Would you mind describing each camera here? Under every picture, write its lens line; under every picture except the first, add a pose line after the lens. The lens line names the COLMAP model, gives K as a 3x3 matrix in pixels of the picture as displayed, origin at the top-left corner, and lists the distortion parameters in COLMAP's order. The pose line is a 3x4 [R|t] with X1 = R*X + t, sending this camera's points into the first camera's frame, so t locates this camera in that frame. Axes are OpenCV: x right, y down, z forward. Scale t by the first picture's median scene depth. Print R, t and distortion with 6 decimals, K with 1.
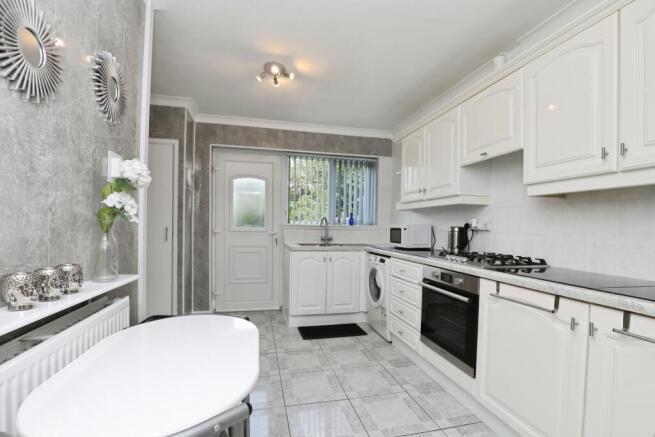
lens RADIAL K [[305.3, 0, 330.4], [0, 305.3, 230.8], [0, 0, 1]] dist [-0.024947, -0.000307]
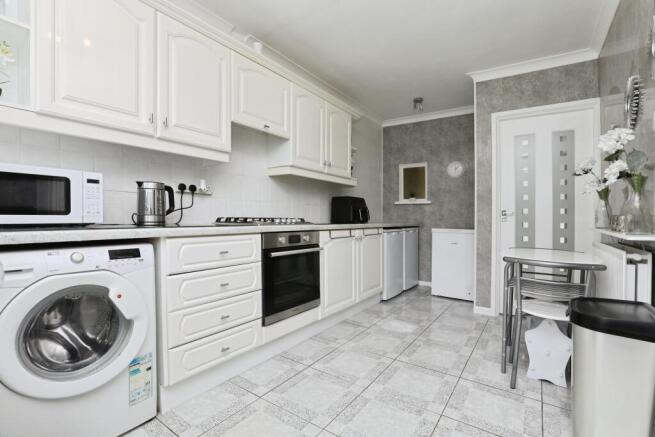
lens RADIAL K [[305.3, 0, 329.3], [0, 305.3, 218.2], [0, 0, 1]] dist [-0.024947, -0.000307]
pose [[-0.663405, -0.017120, 0.748065, -0.451988], [-0.003289, 0.999795, 0.019965, 0.053760], [-0.748253, 0.010785, -0.663325, 1.476450]]
